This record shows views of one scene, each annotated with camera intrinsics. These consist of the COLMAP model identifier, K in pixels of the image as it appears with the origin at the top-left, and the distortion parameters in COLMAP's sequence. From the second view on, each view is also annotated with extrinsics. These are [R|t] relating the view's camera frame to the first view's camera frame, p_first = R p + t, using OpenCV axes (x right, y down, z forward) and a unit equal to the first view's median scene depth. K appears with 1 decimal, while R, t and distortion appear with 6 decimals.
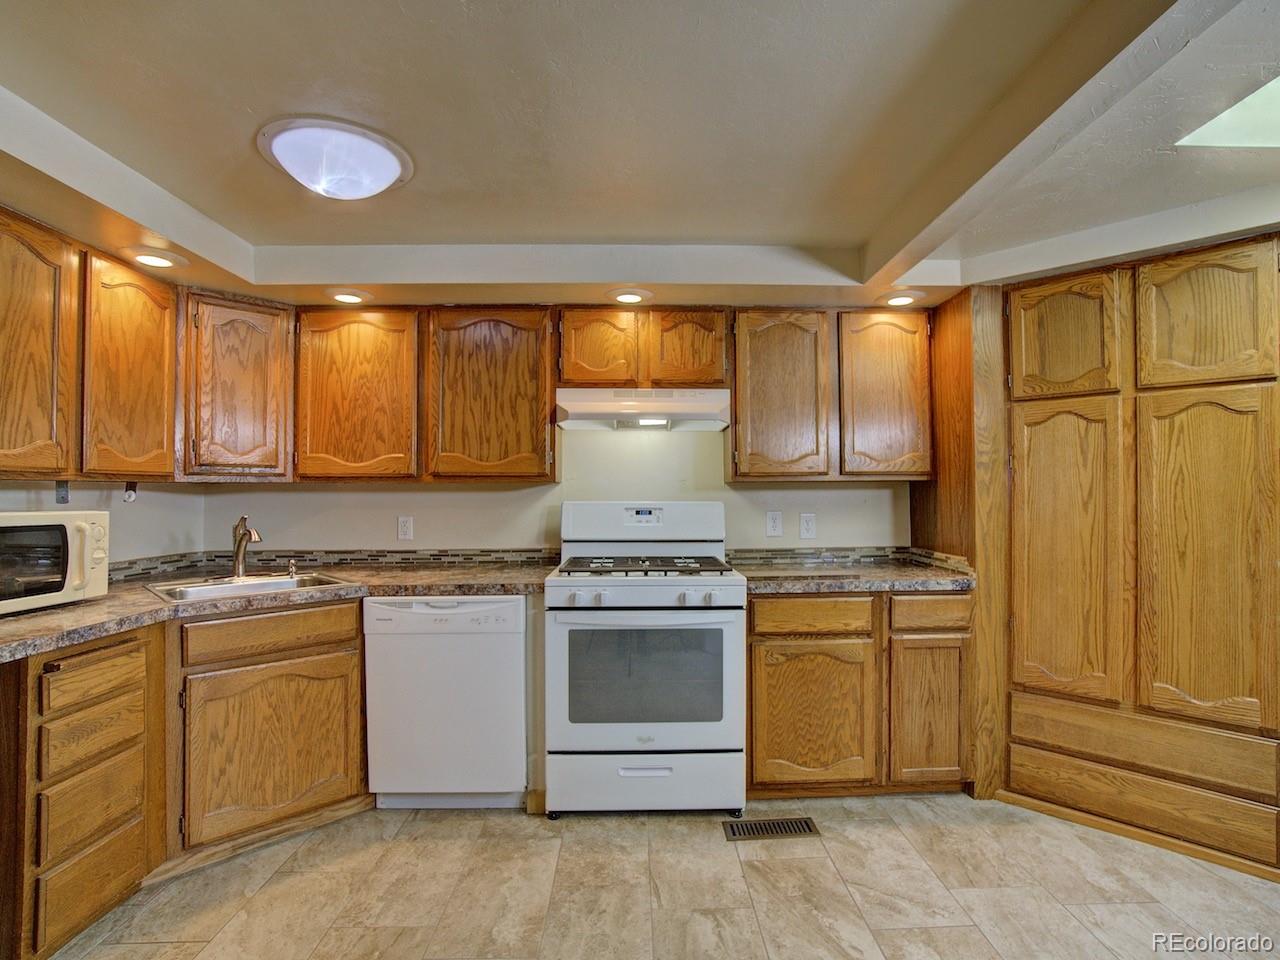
lens RADIAL K [[635.3, 0, 655.8], [0, 635.3, 481.1], [0, 0, 1]] dist [-0.064062, 0.023667]
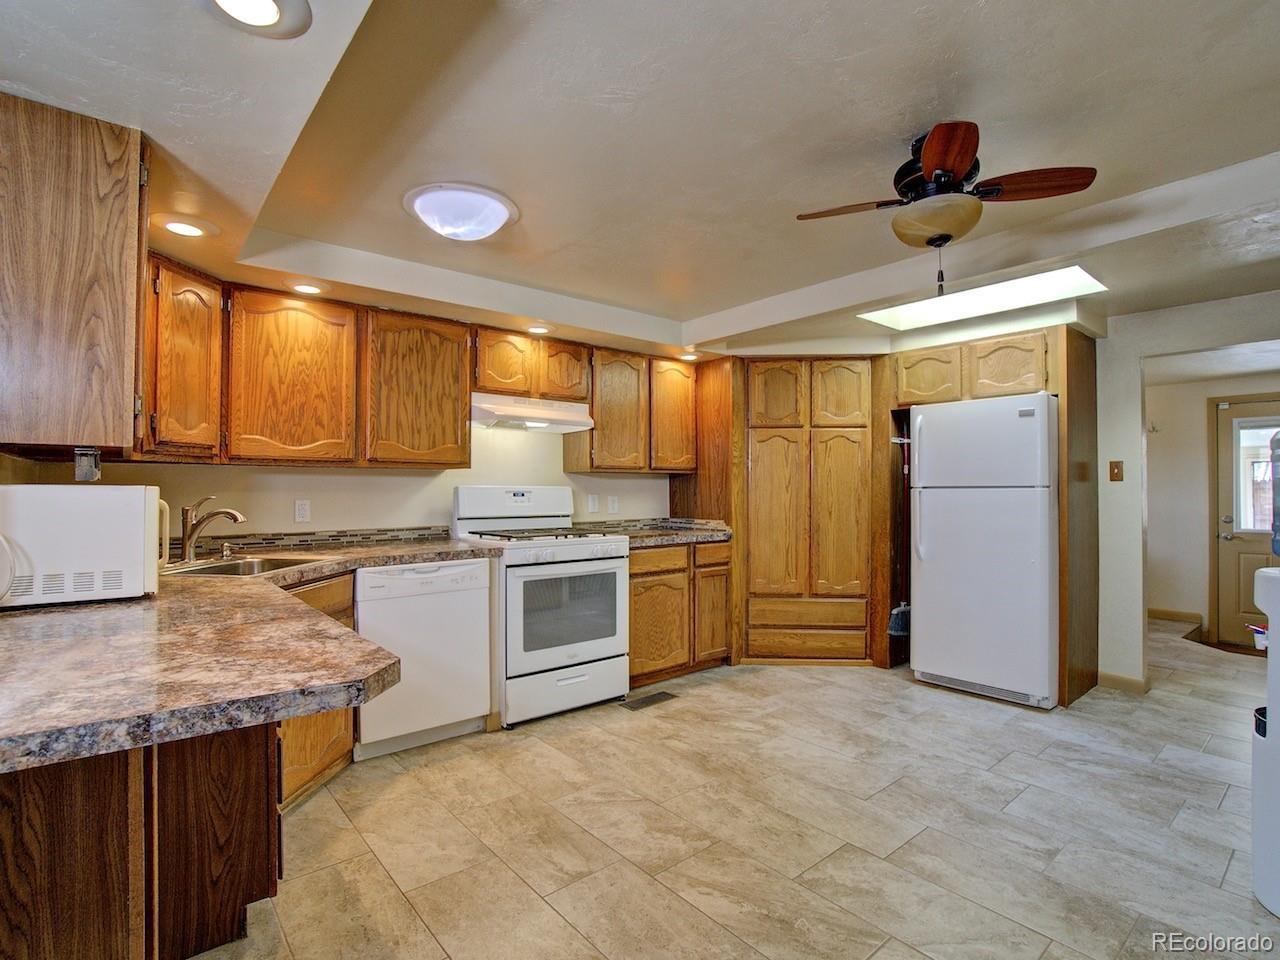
lens RADIAL K [[631.5, 0, 640.0], [0, 631.5, 480.0], [0, 0, 1]] dist [-0.062060, 0.023771]
pose [[0.787600, 0.011425, 0.616081, -0.725777], [-0.013453, 0.999909, -0.001344, 0.022073], [-0.616040, -0.007230, 0.787682, -0.170319]]
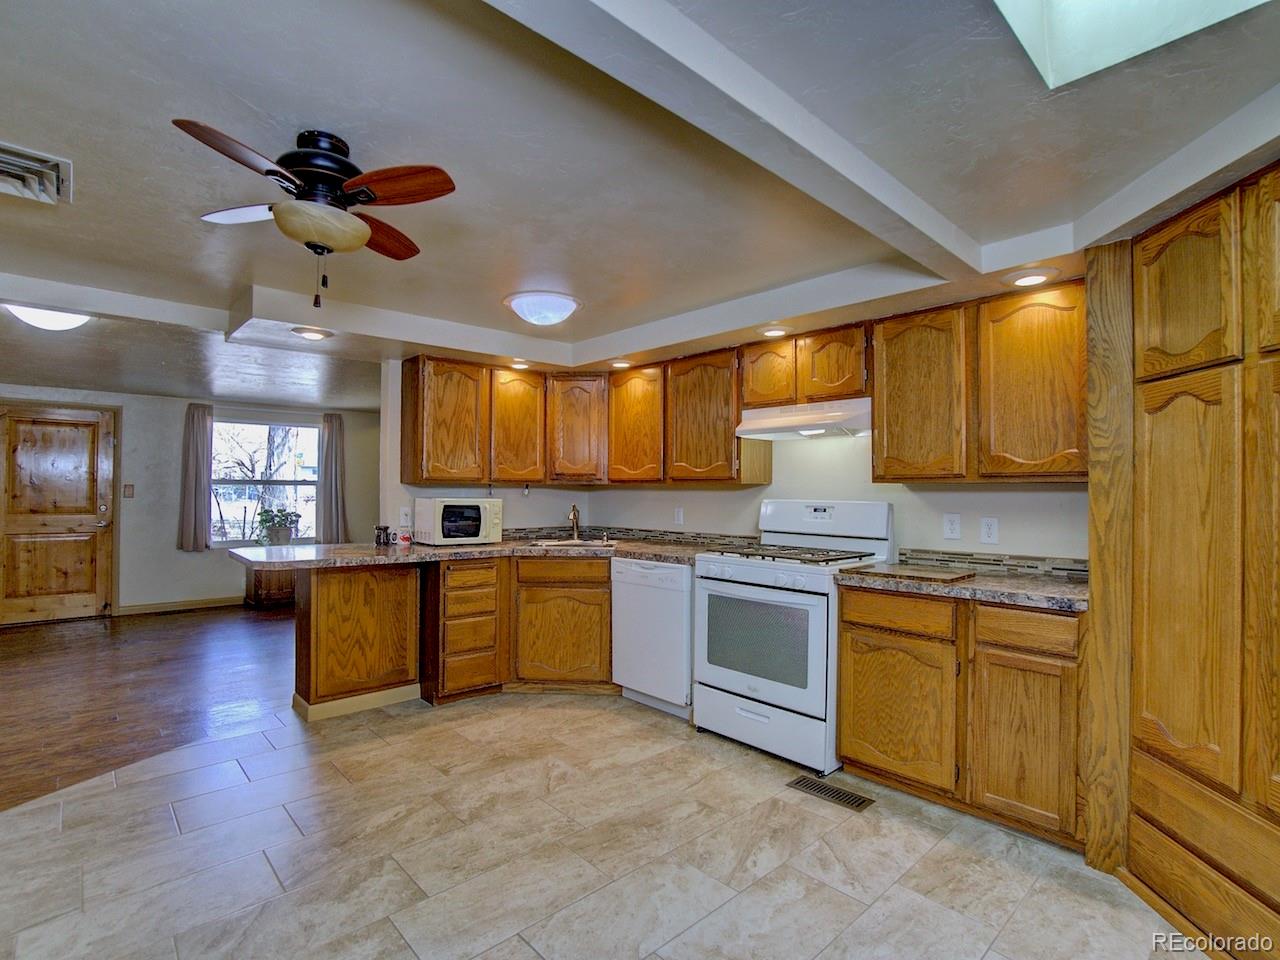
lens RADIAL K [[631.5, 0, 640.0], [0, 631.5, 480.0], [0, 0, 1]] dist [-0.062060, 0.023771]
pose [[0.657892, -0.003917, -0.753102, 0.749271], [0.005004, 0.999987, -0.000829, -0.006999], [0.753096, -0.003223, 0.657903, 0.007665]]
